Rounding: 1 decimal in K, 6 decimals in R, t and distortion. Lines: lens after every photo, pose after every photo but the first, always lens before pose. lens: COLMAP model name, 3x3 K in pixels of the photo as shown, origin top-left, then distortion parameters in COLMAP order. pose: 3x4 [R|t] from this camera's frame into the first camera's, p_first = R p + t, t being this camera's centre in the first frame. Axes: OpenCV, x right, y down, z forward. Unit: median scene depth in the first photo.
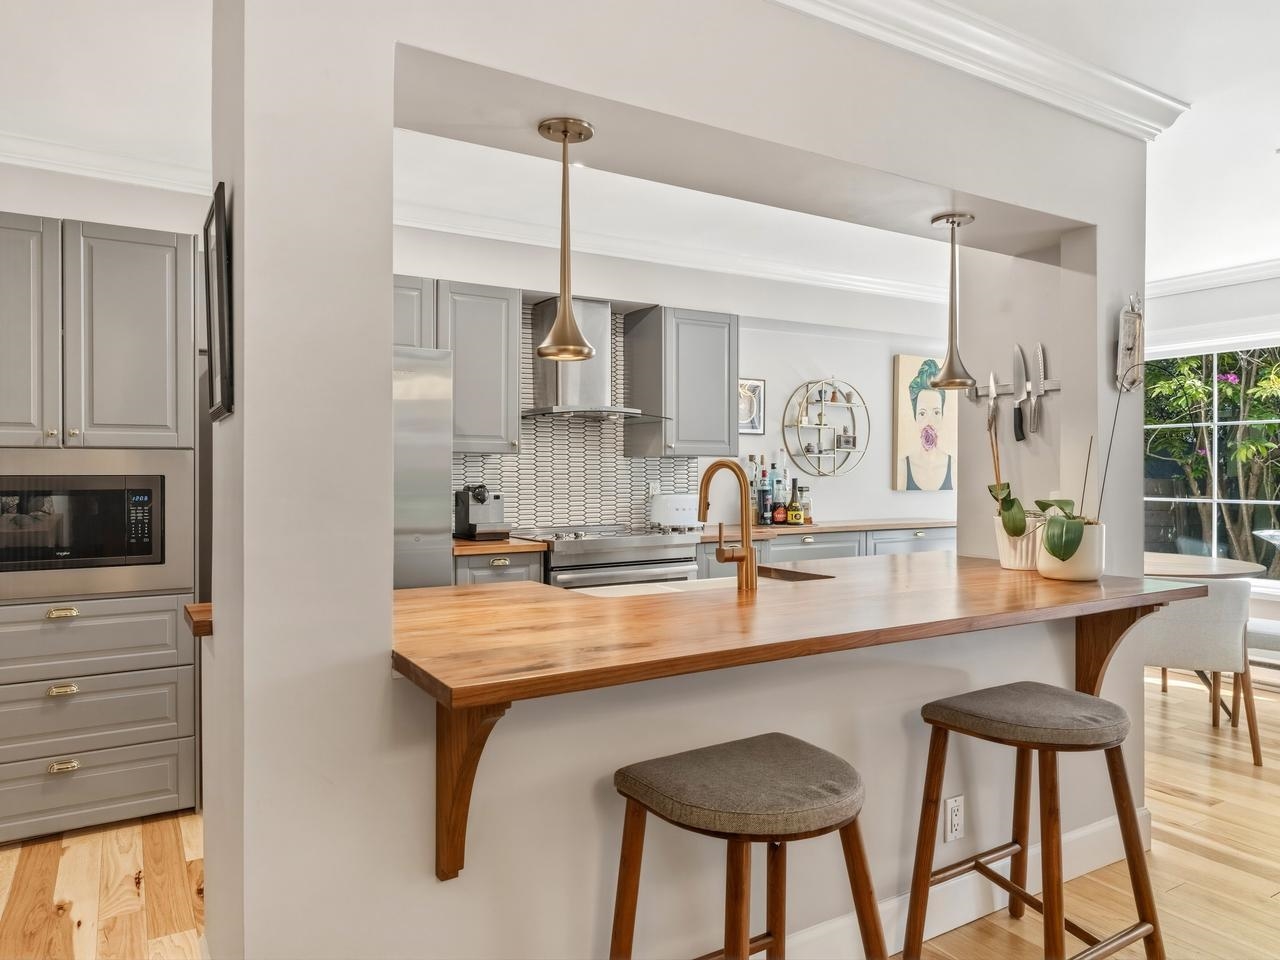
lens RADIAL K [[858.2, 0, 640.0], [0, 858.2, 480.0], [0, 0, 1]] dist [-0.002373, 0.000642]
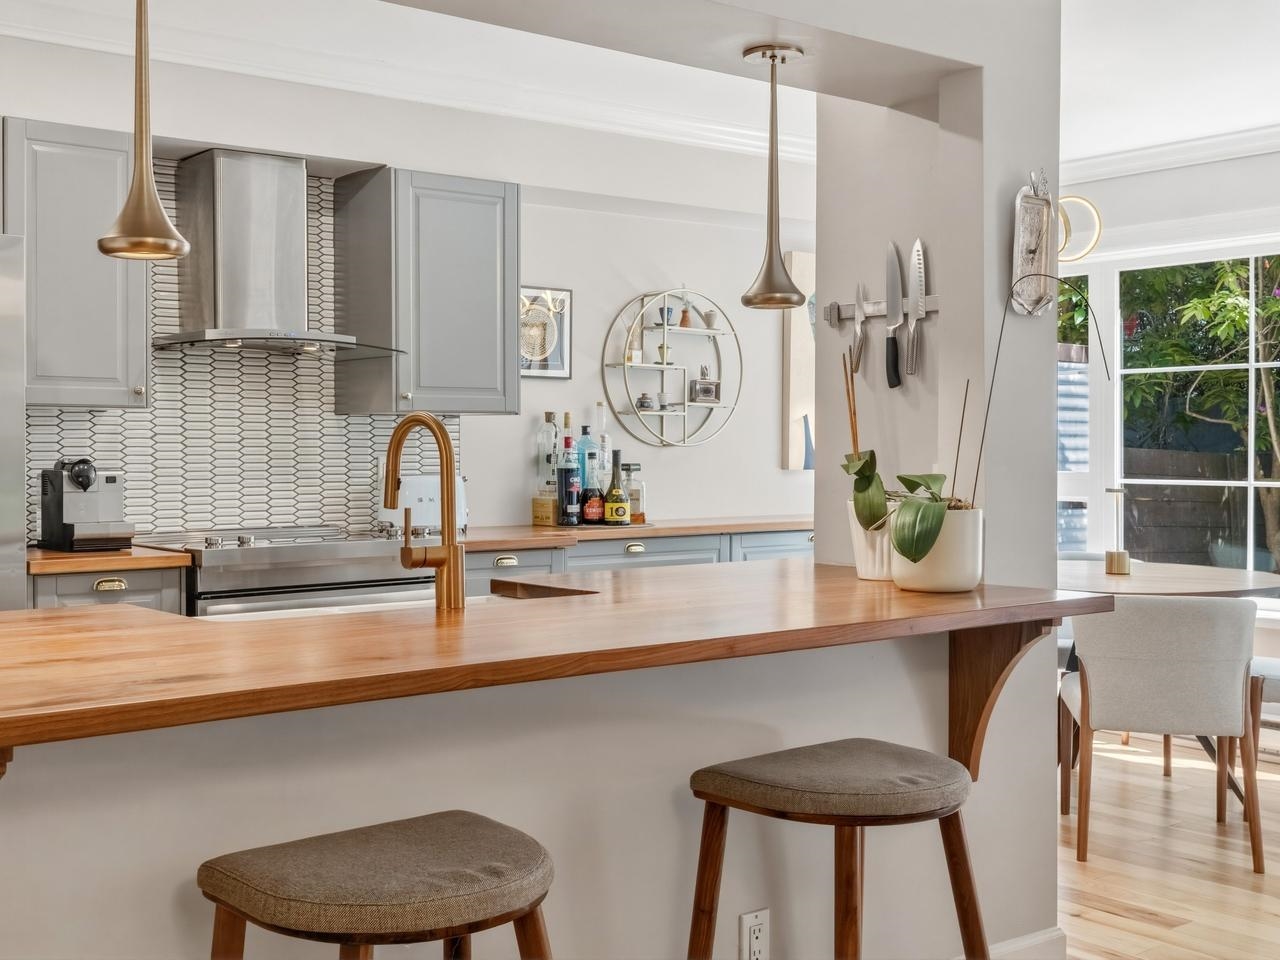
lens RADIAL K [[1537.3, 0, 640.0], [0, 1537.3, 480.0], [0, 0, 1]] dist [-0.002879, -0.015562]
pose [[0.994291, -0.001979, 0.106680, 0.091016], [0.000966, 0.999954, 0.009541, 0.010747], [-0.106694, -0.009384, 0.994248, -0.118903]]
